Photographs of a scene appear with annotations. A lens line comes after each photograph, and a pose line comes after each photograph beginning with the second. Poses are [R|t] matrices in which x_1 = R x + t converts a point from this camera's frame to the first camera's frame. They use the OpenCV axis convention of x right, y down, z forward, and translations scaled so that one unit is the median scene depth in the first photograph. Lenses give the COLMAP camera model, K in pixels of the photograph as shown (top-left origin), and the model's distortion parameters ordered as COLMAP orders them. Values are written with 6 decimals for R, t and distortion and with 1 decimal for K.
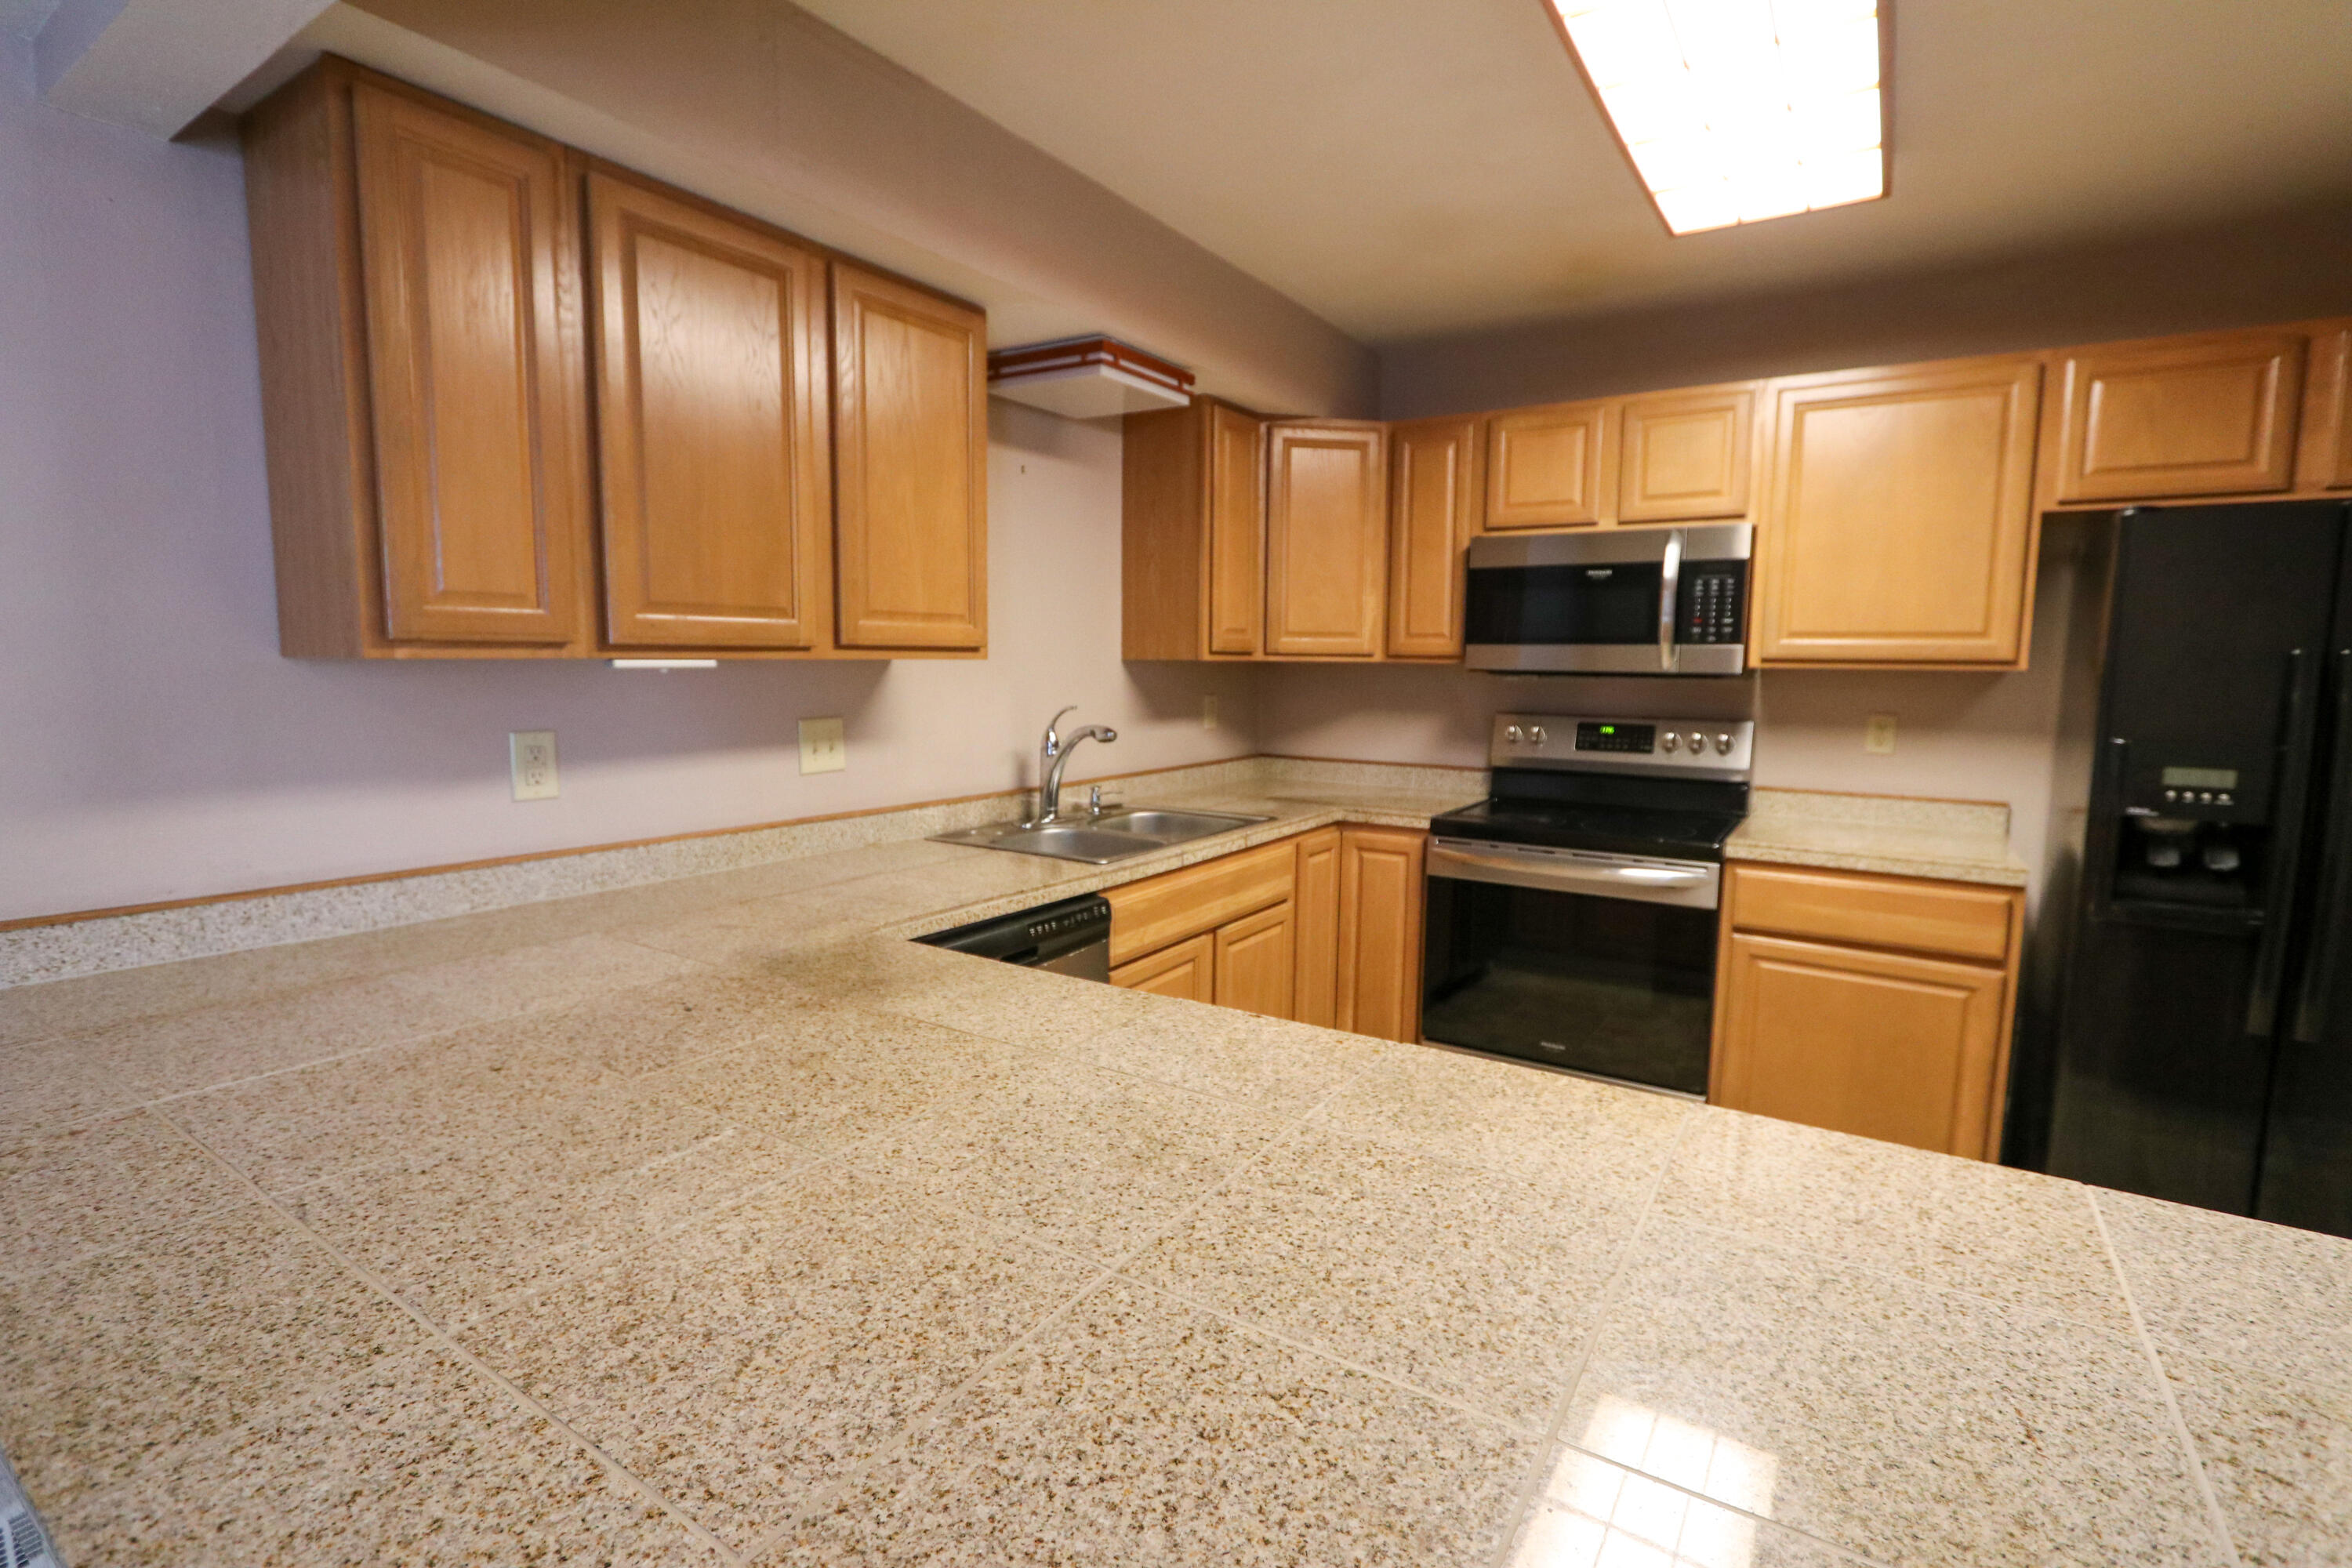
lens RADIAL K [[1091.4, 0, 1158.6], [0, 1091.4, 780.9], [0, 0, 1]] dist [-0.015871, 0.001041]
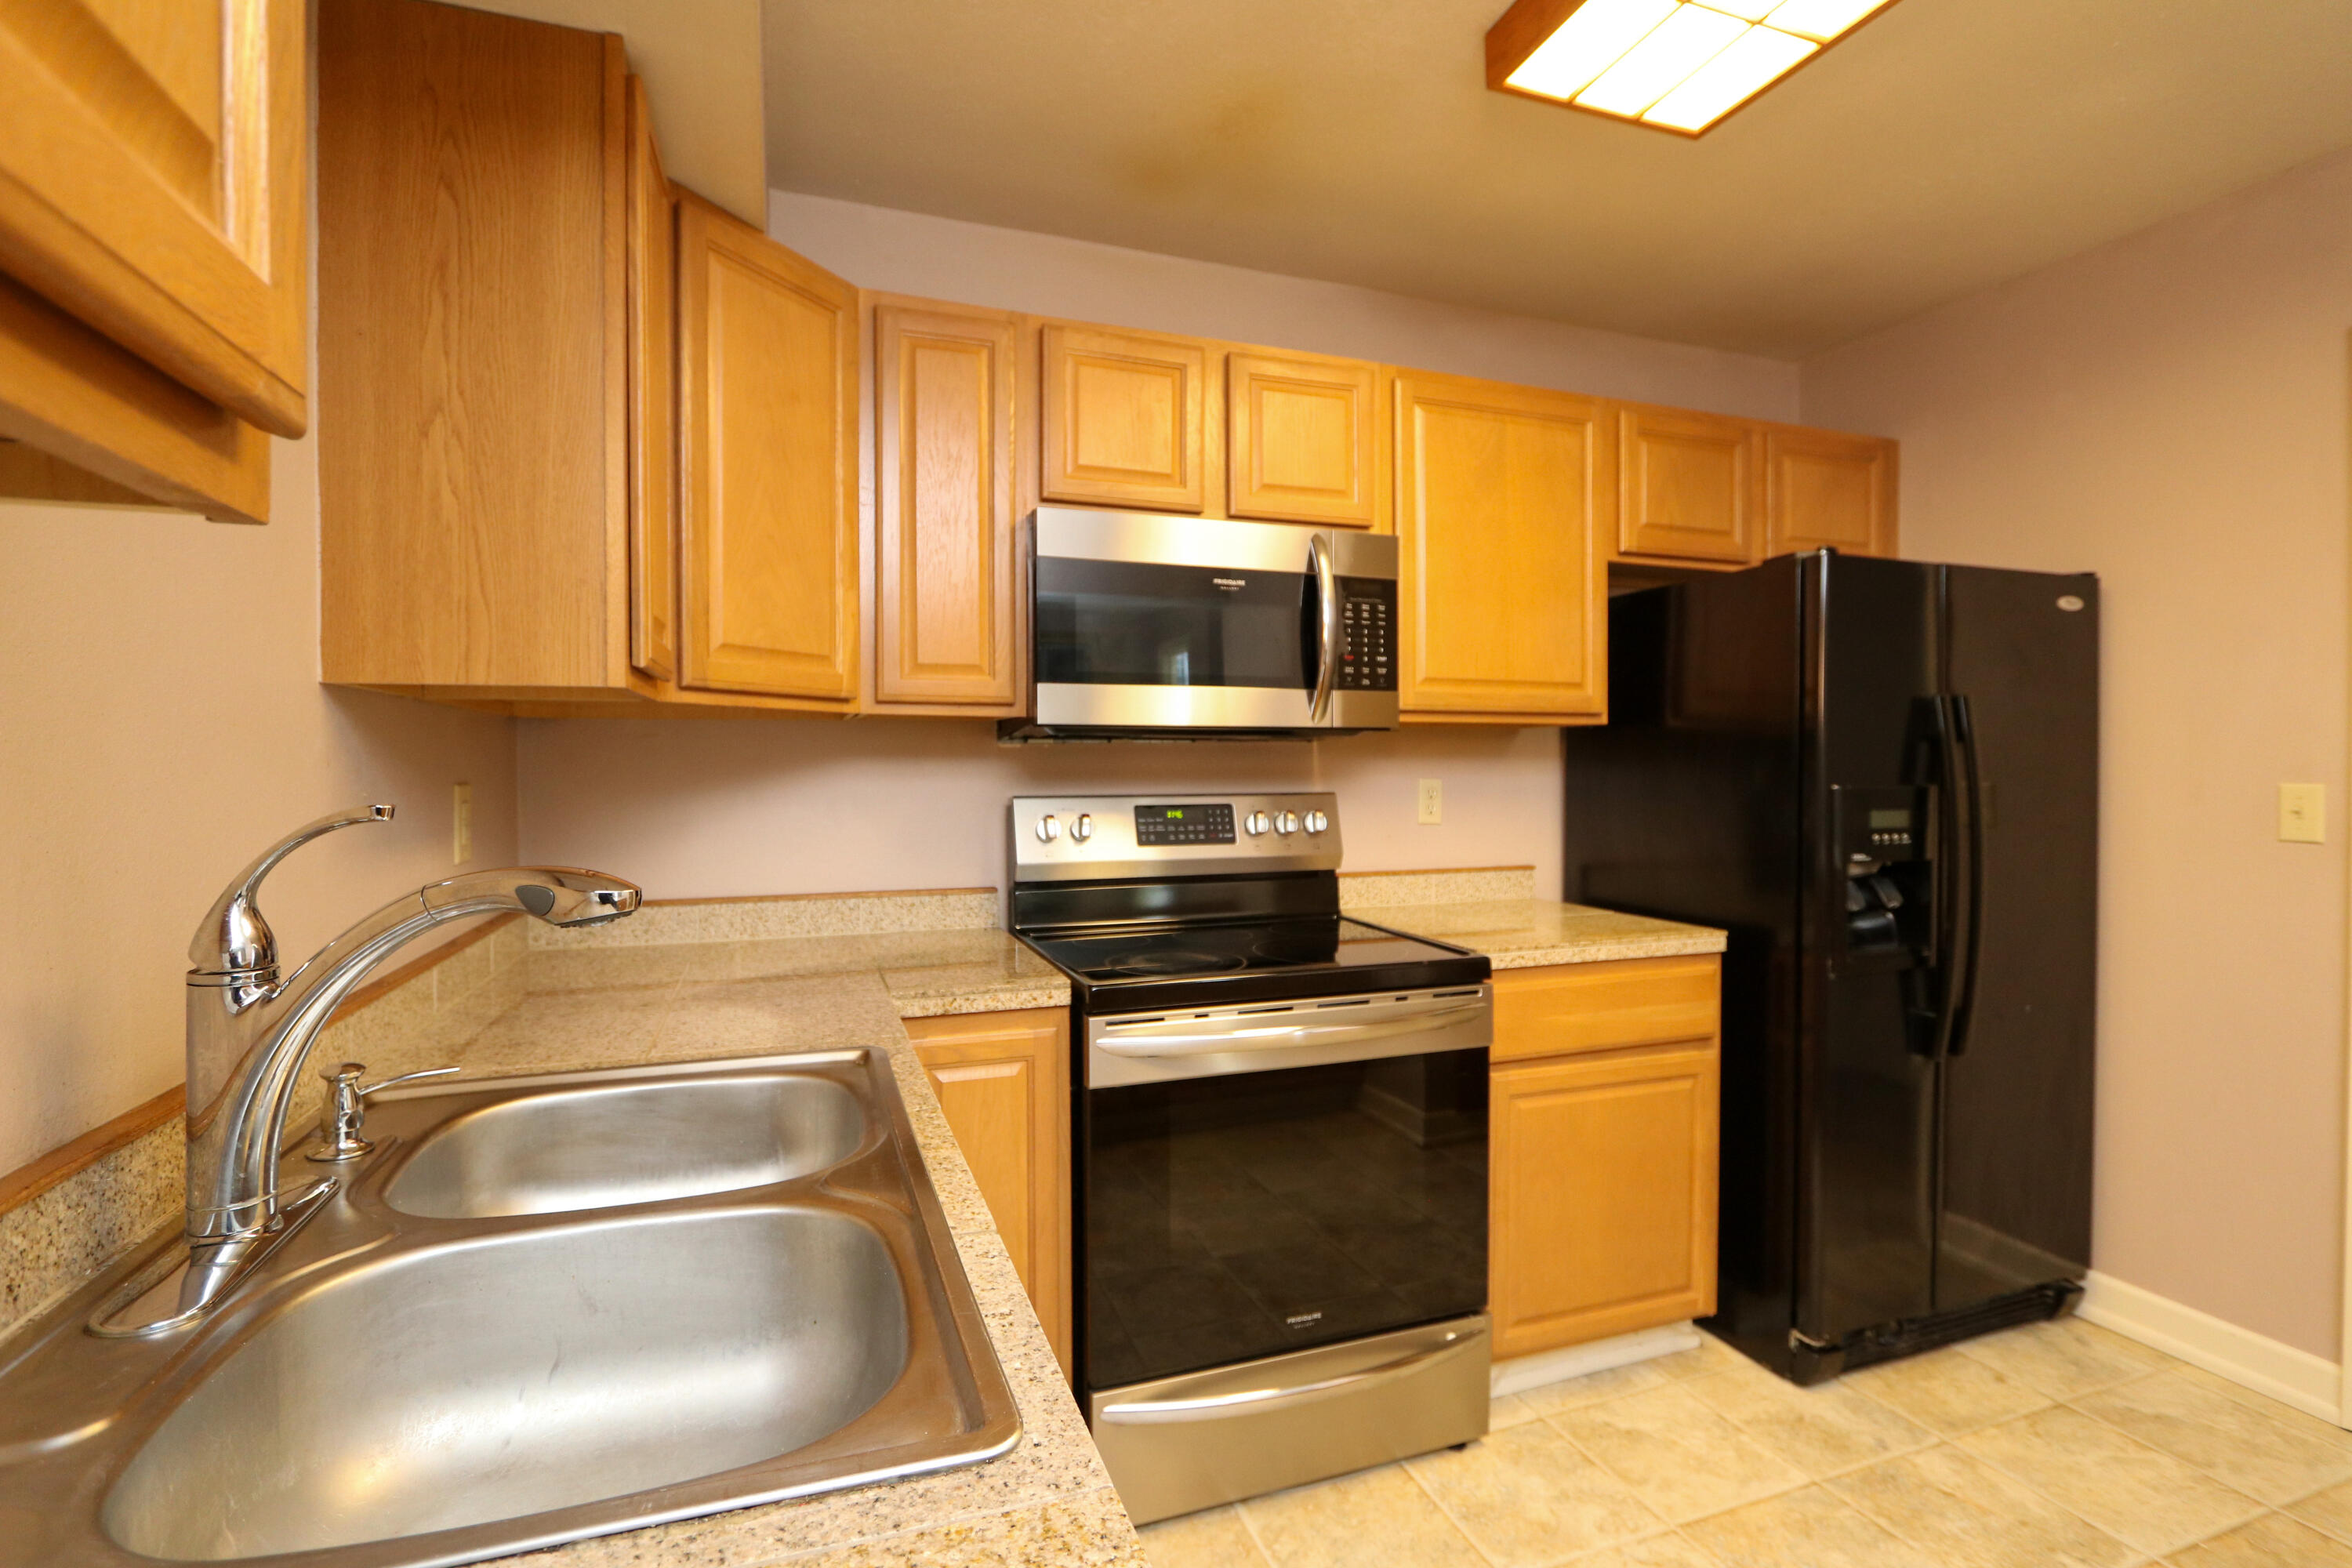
lens RADIAL K [[1091.4, 0, 1185.4], [0, 1091.4, 783.7], [0, 0, 1]] dist [-0.015871, 0.001041]
pose [[0.591542, -0.026609, 0.805835, -0.150899], [0.098214, 0.994391, -0.039261, -0.037448], [-0.800270, 0.102369, 0.590837, 0.568640]]
